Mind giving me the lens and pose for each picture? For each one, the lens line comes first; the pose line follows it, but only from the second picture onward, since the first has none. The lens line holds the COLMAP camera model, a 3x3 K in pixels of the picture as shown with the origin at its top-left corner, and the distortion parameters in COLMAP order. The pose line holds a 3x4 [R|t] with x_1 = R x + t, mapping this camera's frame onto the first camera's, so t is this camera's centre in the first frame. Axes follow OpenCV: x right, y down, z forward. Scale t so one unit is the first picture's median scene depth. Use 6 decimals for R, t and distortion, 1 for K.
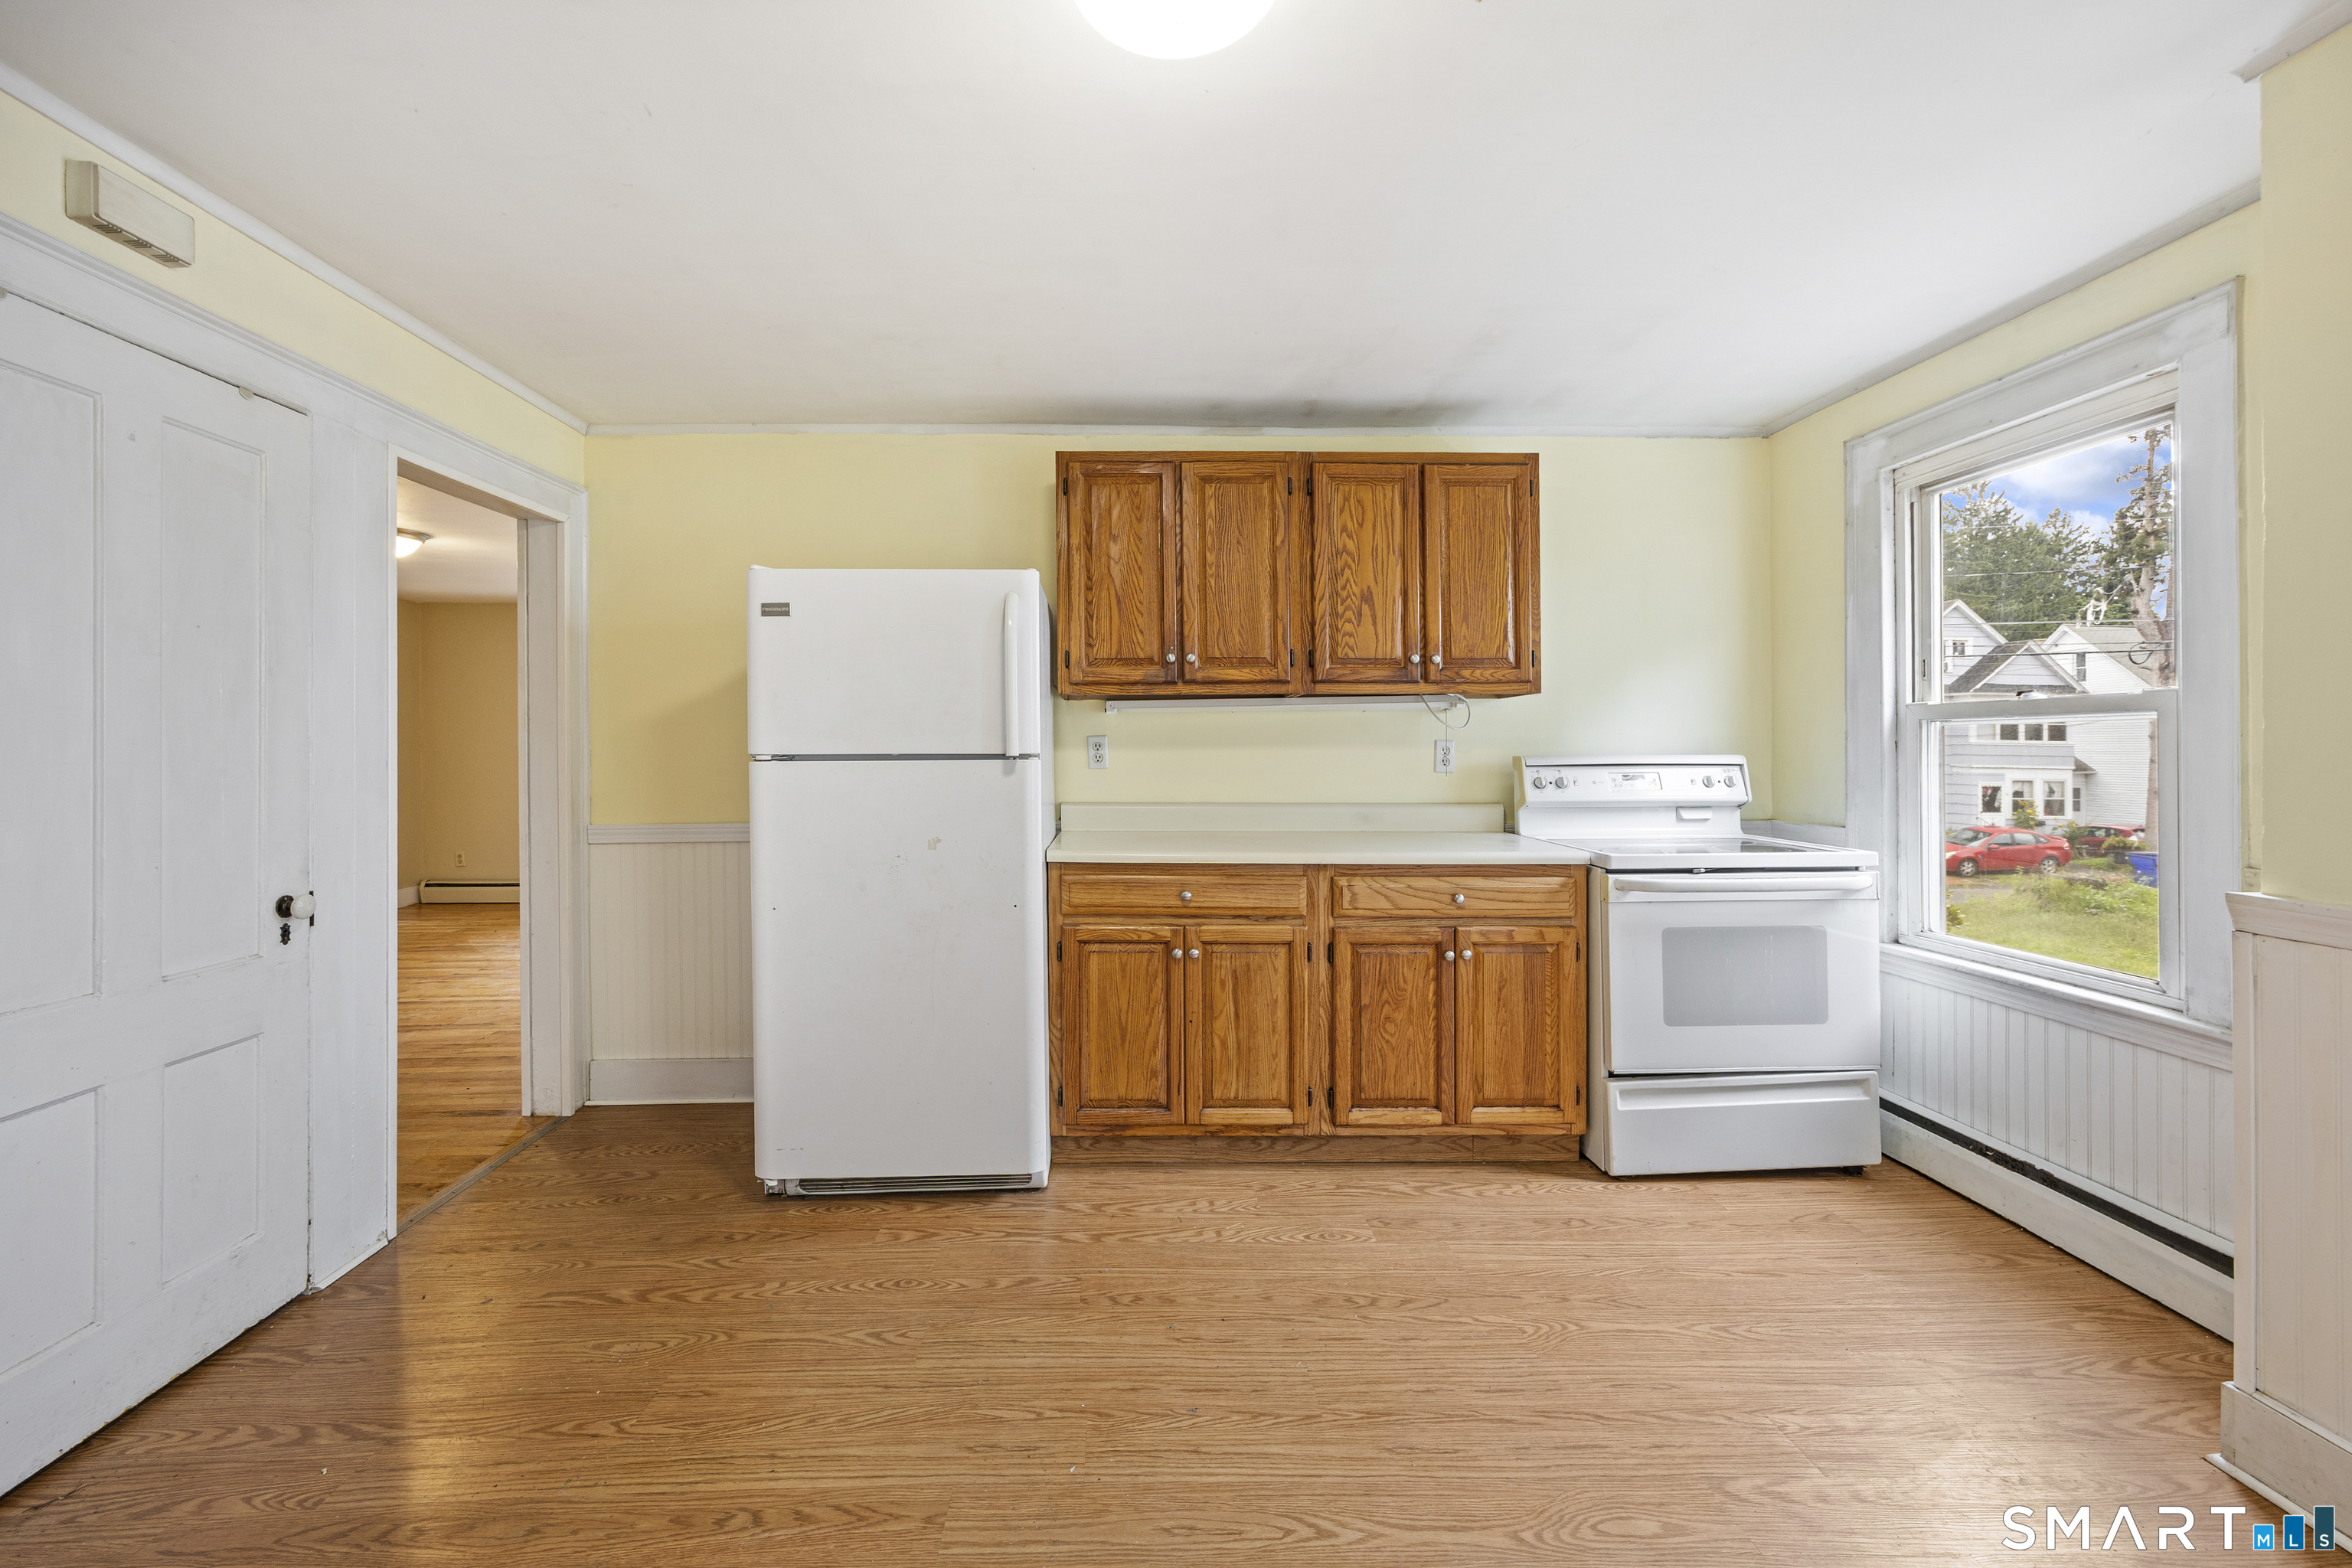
lens RADIAL K [[954.9, 0, 1159.9], [0, 954.9, 757.2], [0, 0, 1]] dist [-0.000593, -0.000001]
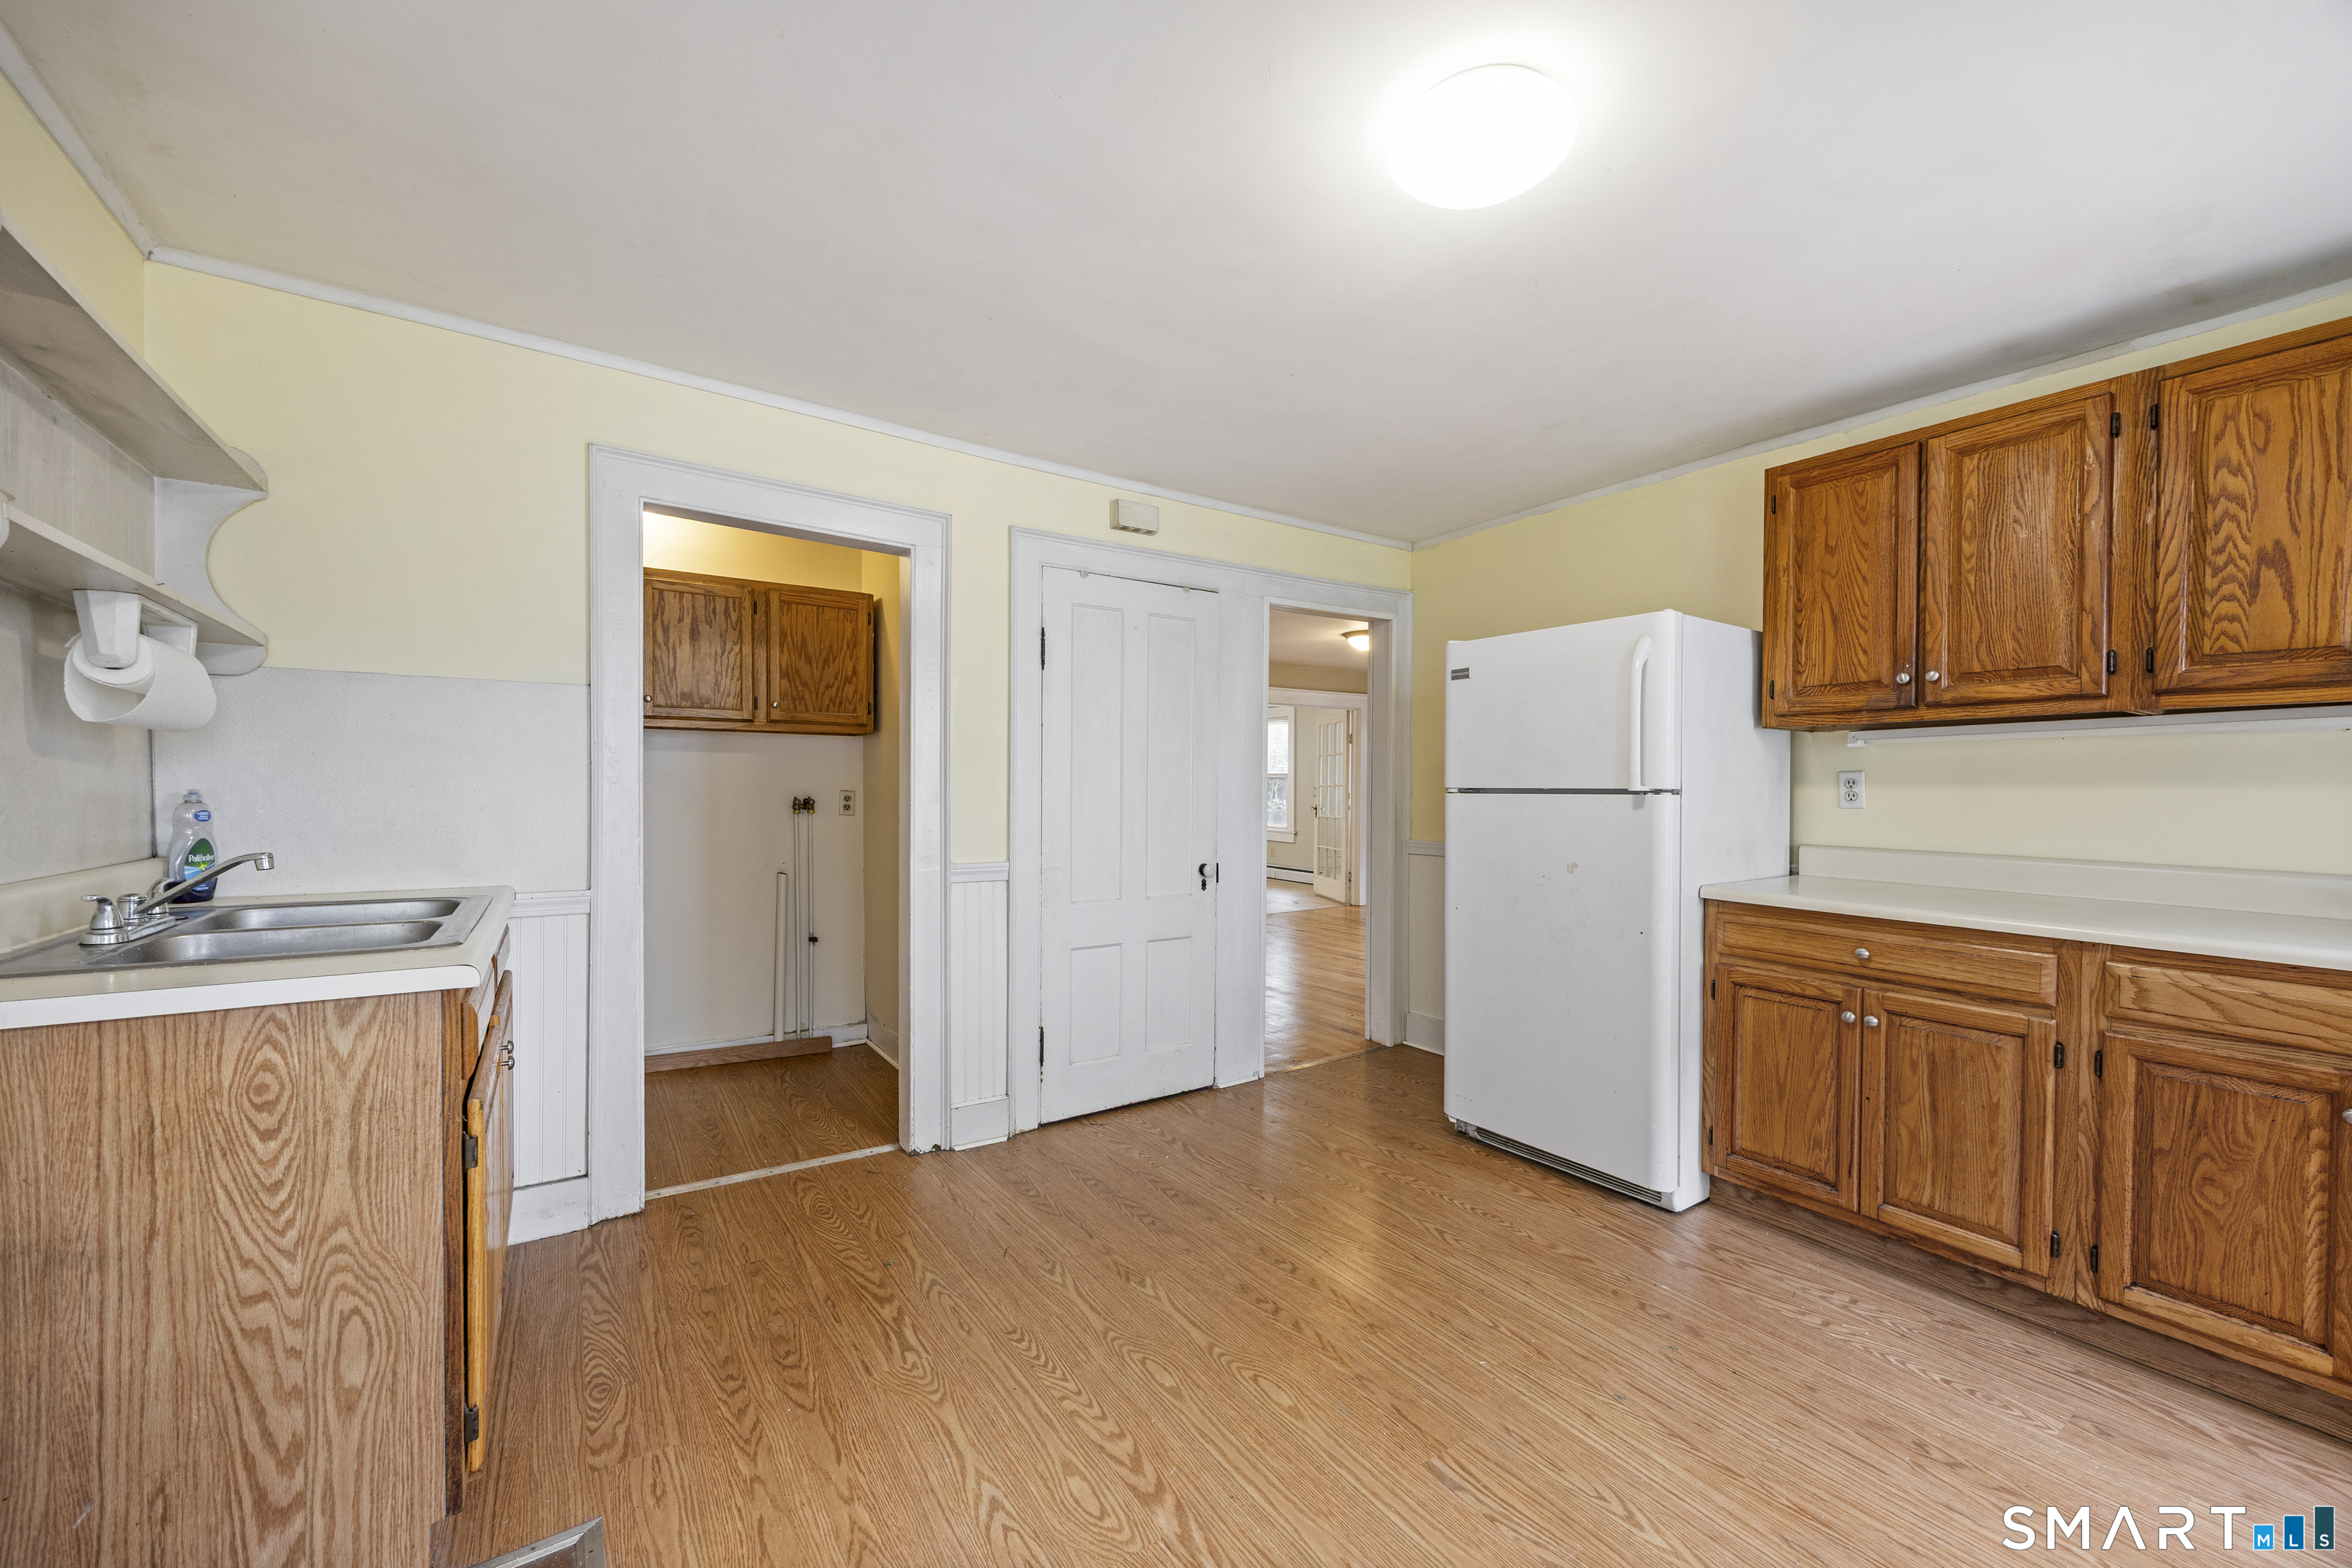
lens RADIAL K [[934.7, 0, 1166.3], [0, 934.7, 823.0], [0, 0, 1]] dist [0.001111, -0.000098]
pose [[0.522047, 0.039127, -0.852019, 0.416098], [-0.015266, 0.999216, 0.036533, 0.004326], [0.852780, -0.006065, 0.522235, 0.010946]]
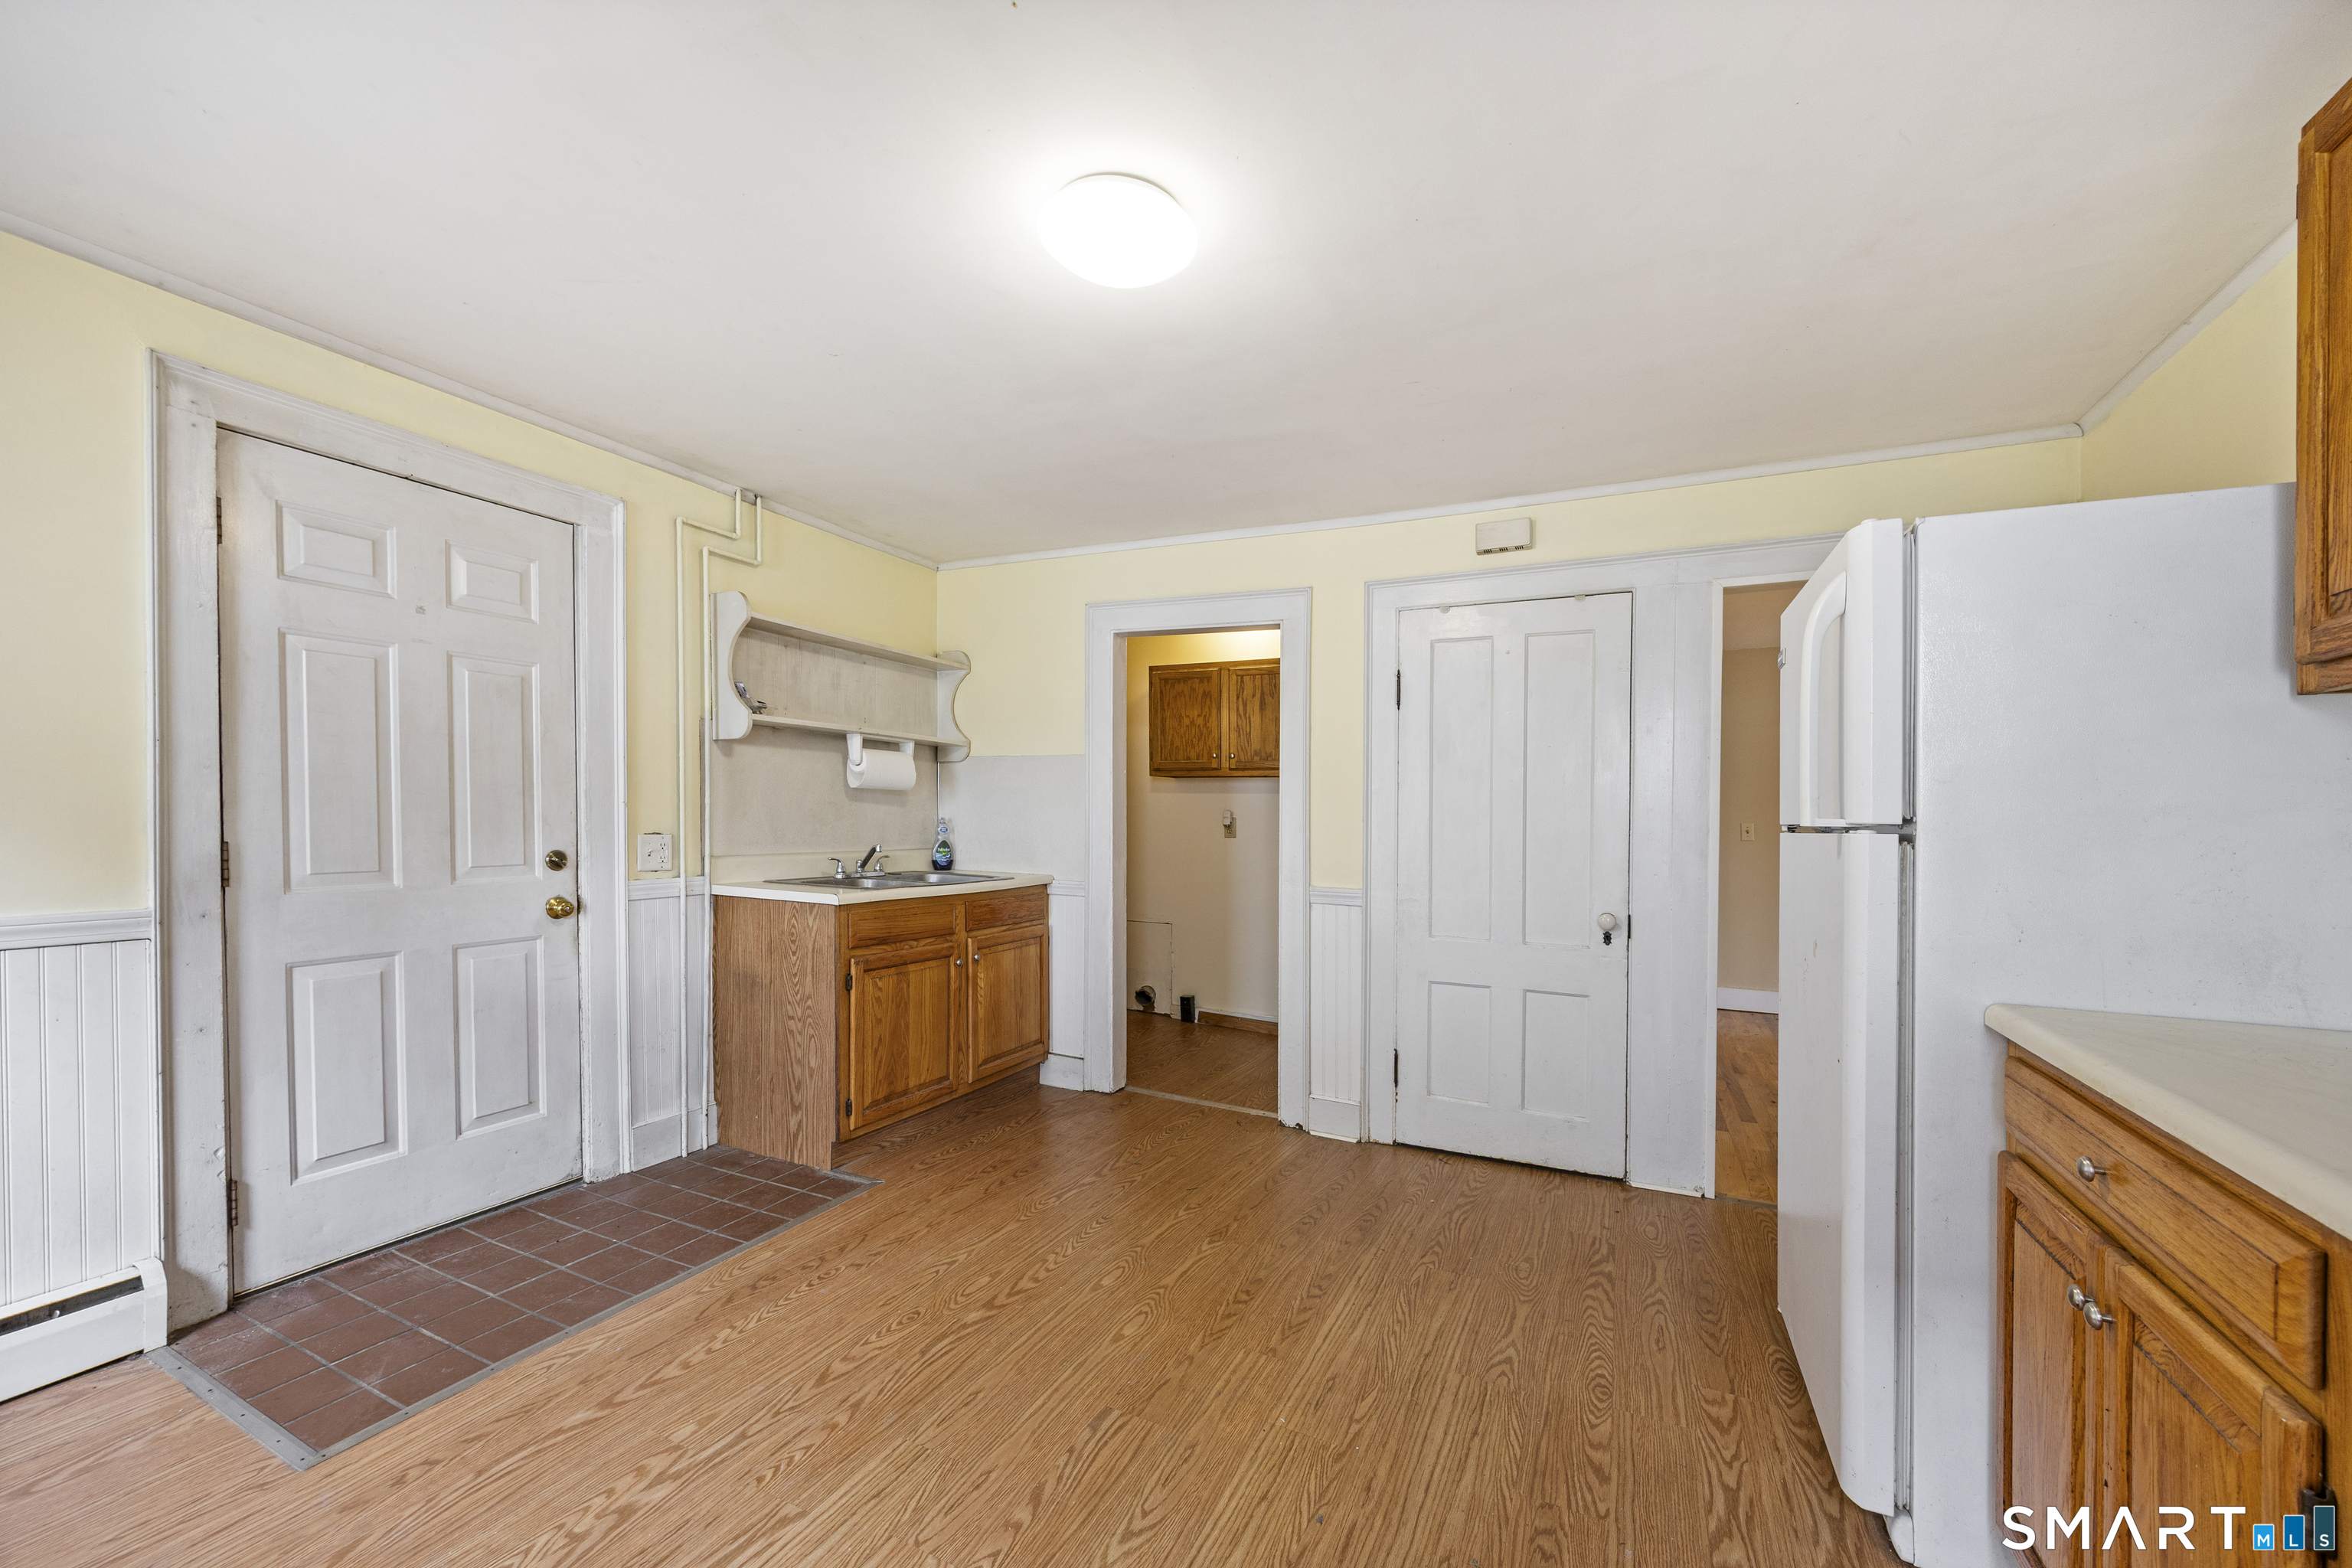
lens RADIAL K [[936.1, 0, 1141.9], [0, 936.1, 866.6], [0, 0, 1]] dist [0.000335, 0.000003]
pose [[-0.501500, 0.041576, -0.864158, 0.575969], [-0.021277, 0.997950, 0.060361, -0.003423], [0.864896, 0.048658, -0.499587, 0.827683]]
